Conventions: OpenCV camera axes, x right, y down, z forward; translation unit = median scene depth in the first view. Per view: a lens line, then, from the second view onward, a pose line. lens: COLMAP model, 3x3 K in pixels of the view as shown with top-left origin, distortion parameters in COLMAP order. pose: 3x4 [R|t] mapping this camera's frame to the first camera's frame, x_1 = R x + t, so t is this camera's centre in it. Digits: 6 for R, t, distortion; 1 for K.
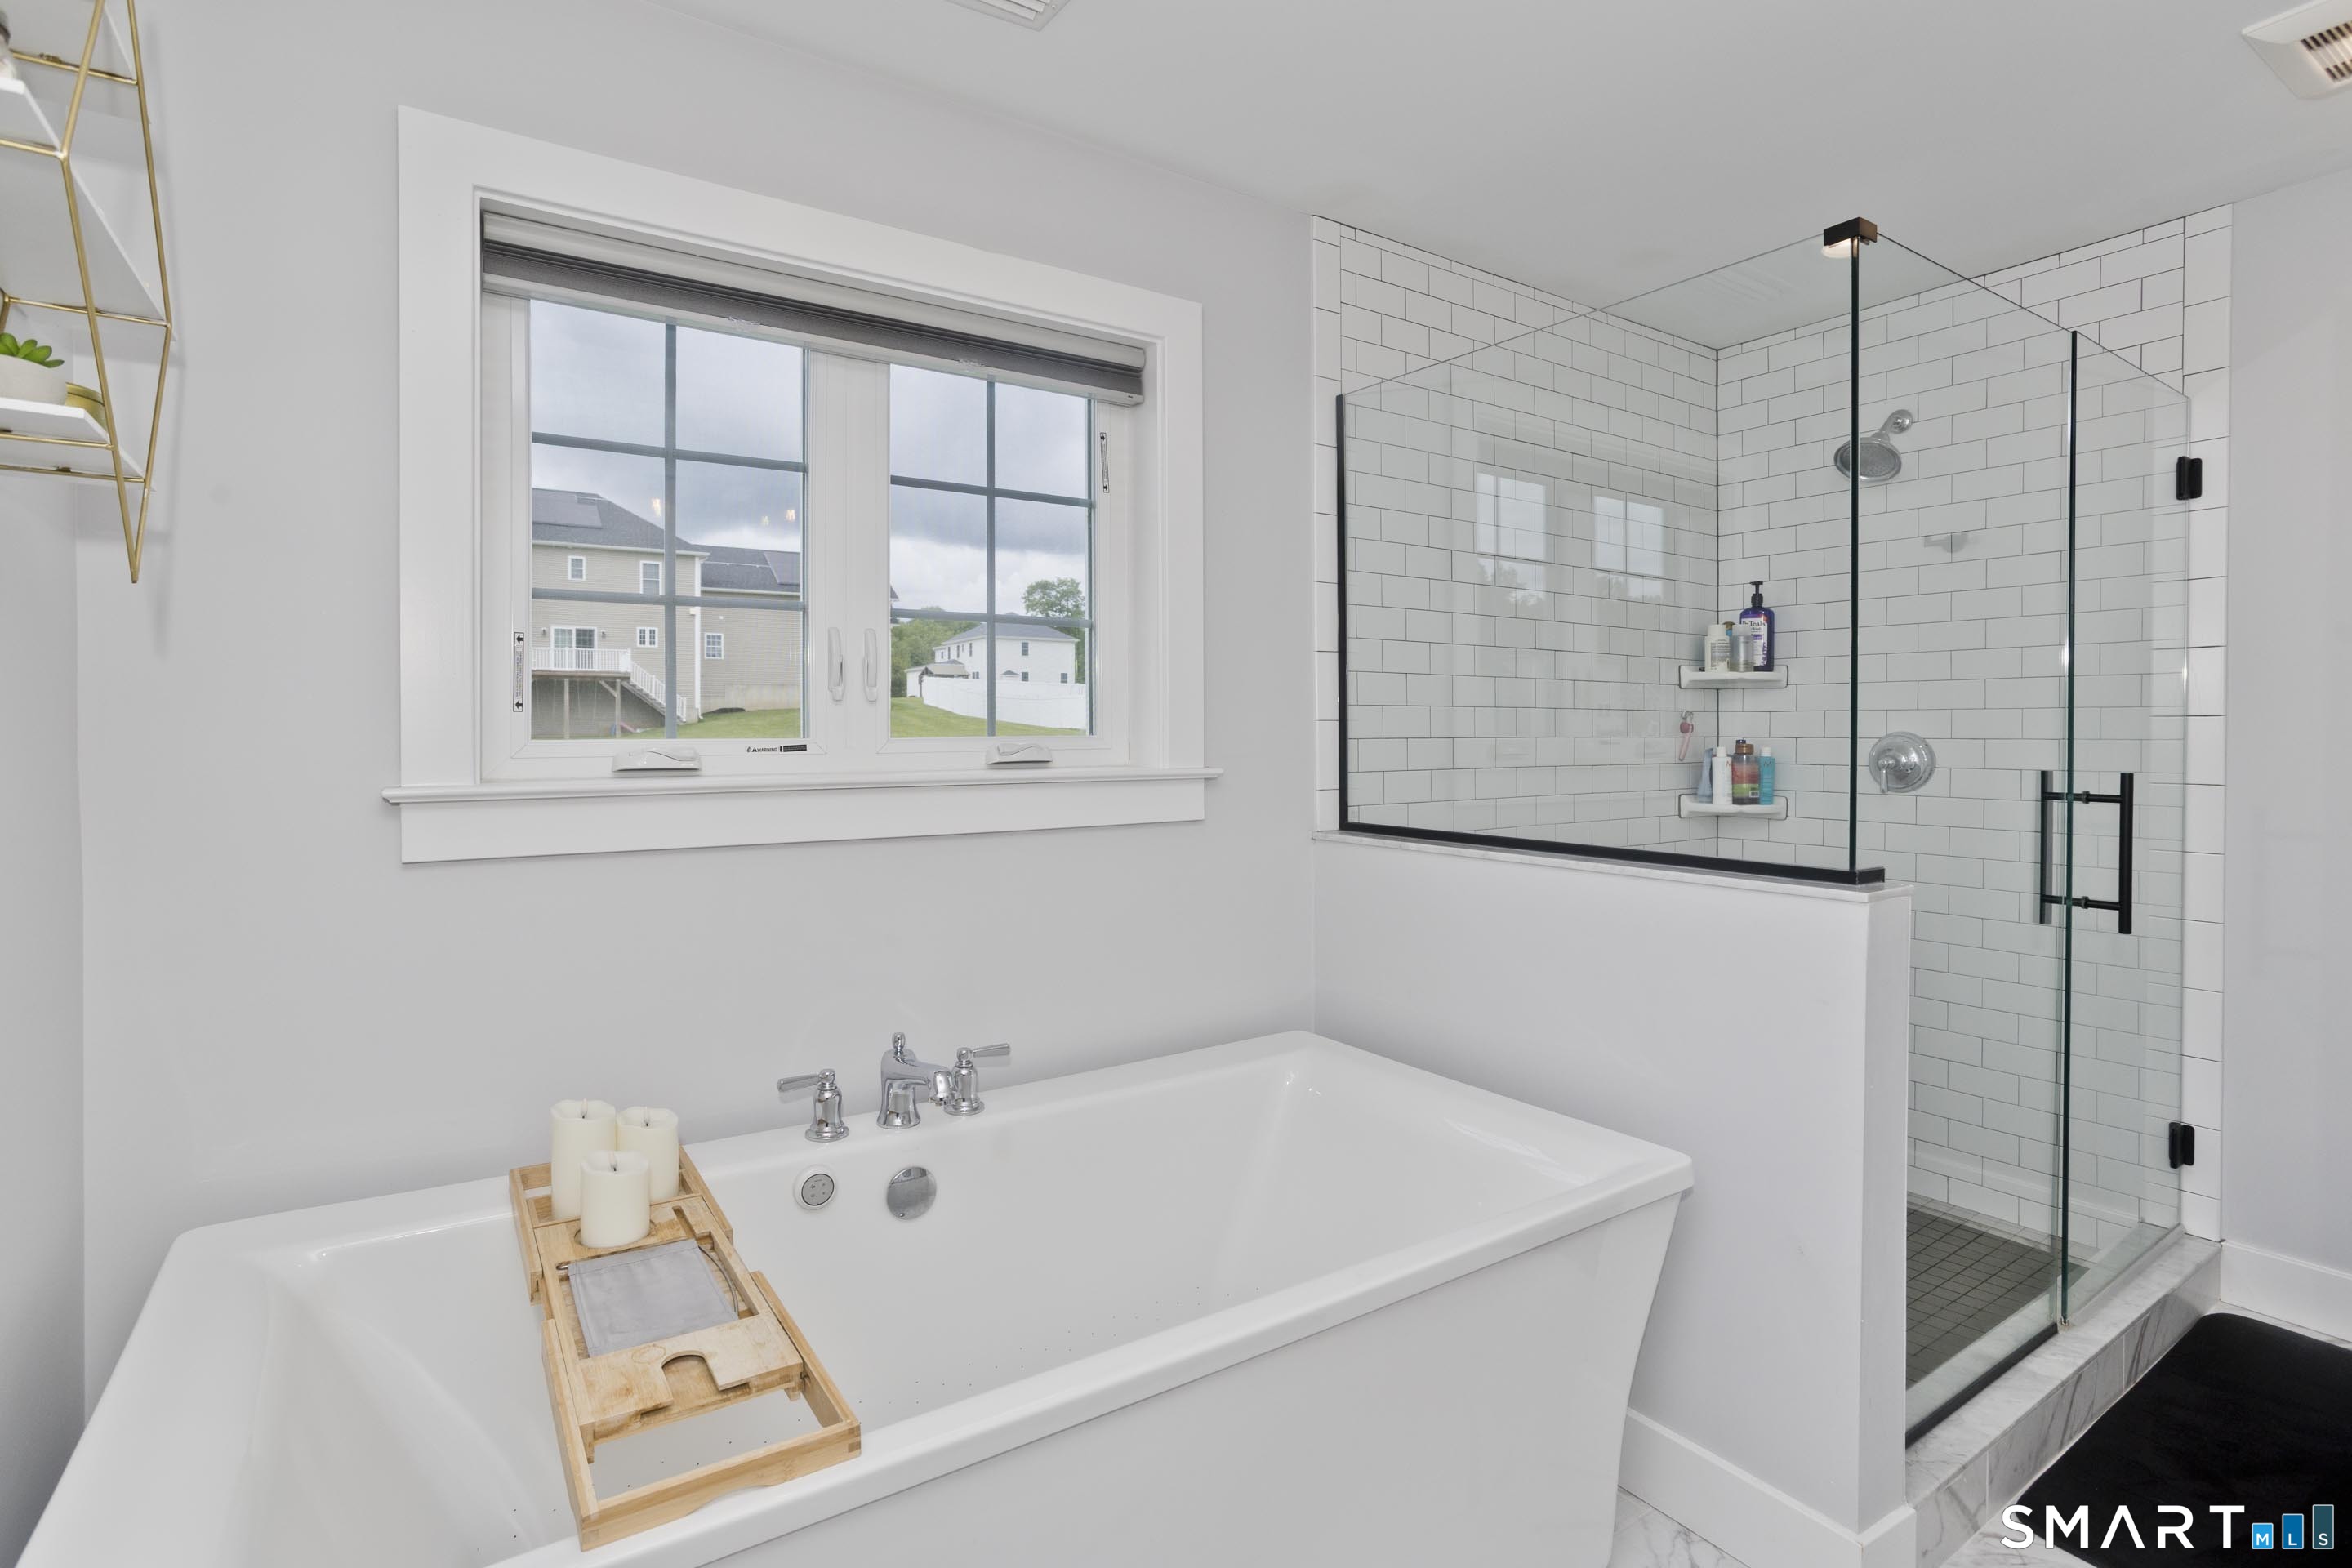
lens RADIAL K [[1117.7, 0, 1167.3], [0, 1117.7, 776.0], [0, 0, 1]] dist [-0.039072, 0.022204]
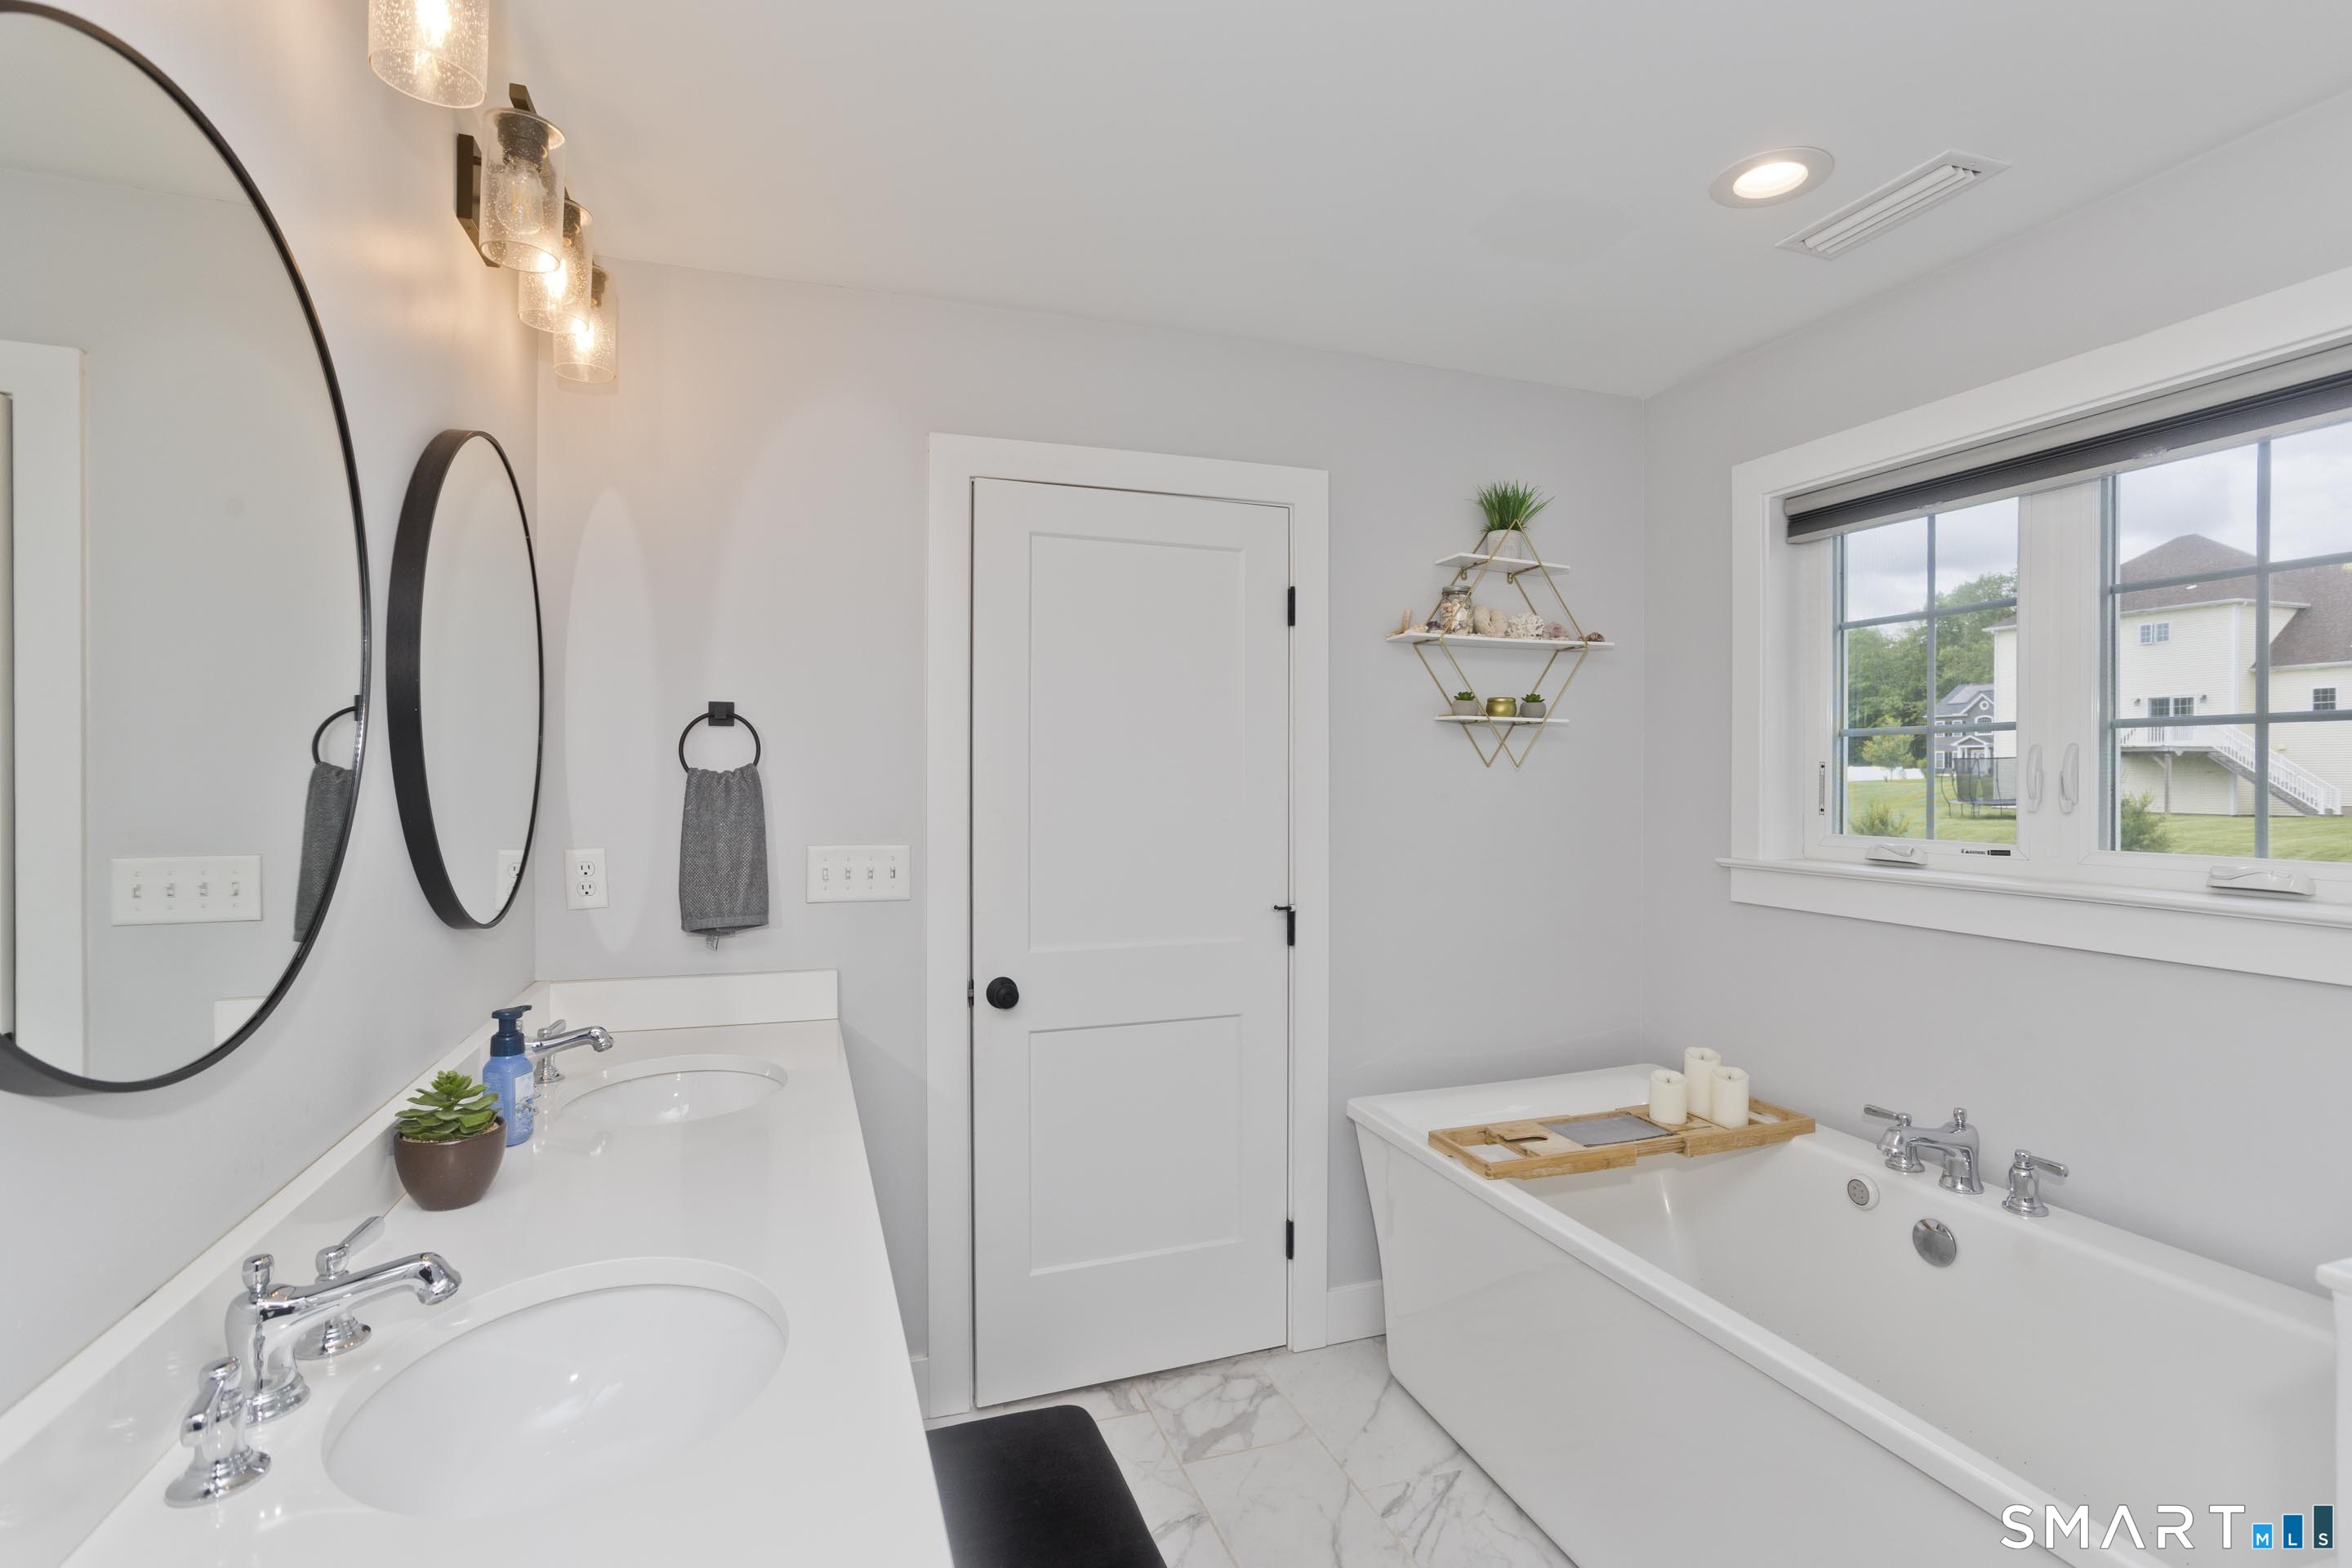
lens RADIAL K [[1117.7, 0, 1167.3], [0, 1117.7, 776.0], [0, 0, 1]] dist [-0.039072, 0.022204]
pose [[-0.259146, 0.003058, -0.965833, 1.057392], [-0.034246, 0.999337, 0.012353, -0.095353], [0.965231, 0.036277, -0.258869, 0.497555]]
